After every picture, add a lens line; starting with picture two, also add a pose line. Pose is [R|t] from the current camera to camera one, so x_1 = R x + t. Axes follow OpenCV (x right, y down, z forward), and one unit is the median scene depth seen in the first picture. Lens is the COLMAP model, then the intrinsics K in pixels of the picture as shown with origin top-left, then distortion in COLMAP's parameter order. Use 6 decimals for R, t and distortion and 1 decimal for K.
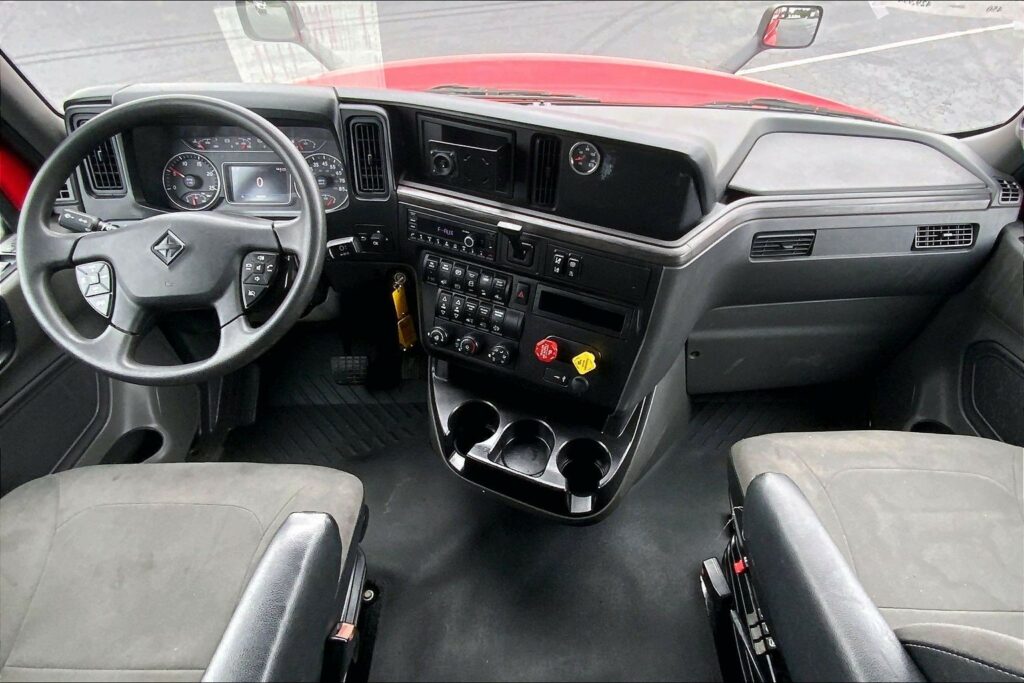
lens RADIAL K [[540.8, 0, 544.0], [0, 540.8, 356.3], [0, 0, 1]] dist [0.044561, -0.074622]
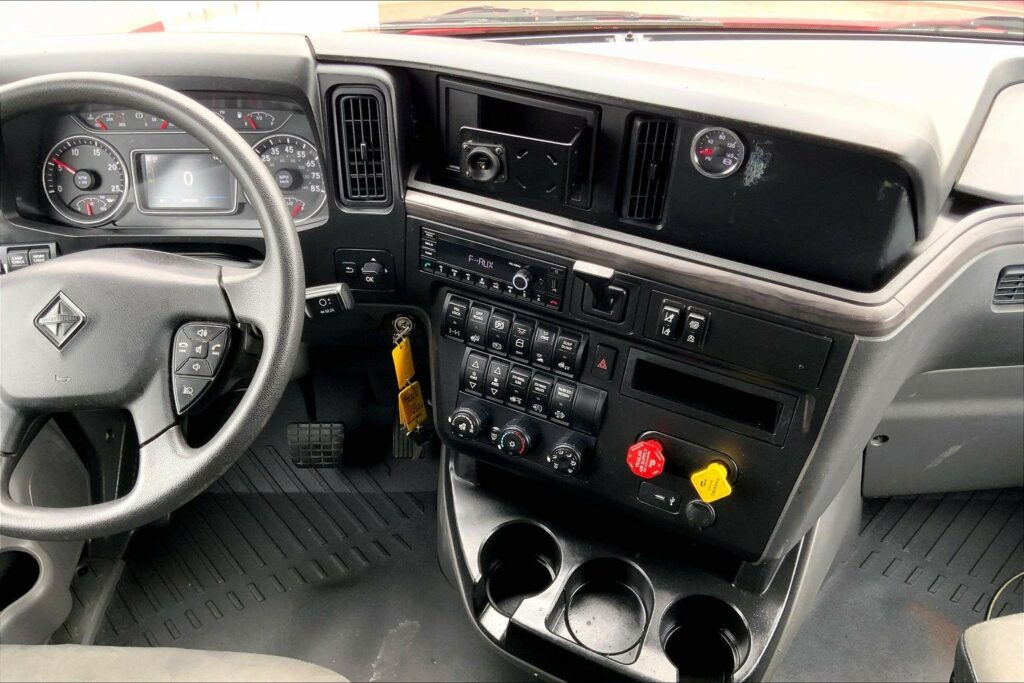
lens RADIAL K [[828.8, 0, 512.0], [0, 828.8, 341.5], [0, 0, 1]] dist [0.103690, -0.238332]
pose [[0.997064, 0.004254, -0.076451, -0.072594], [-0.004304, 0.999991, -0.000489, -0.138459], [0.076448, 0.000817, 0.997073, 0.052906]]
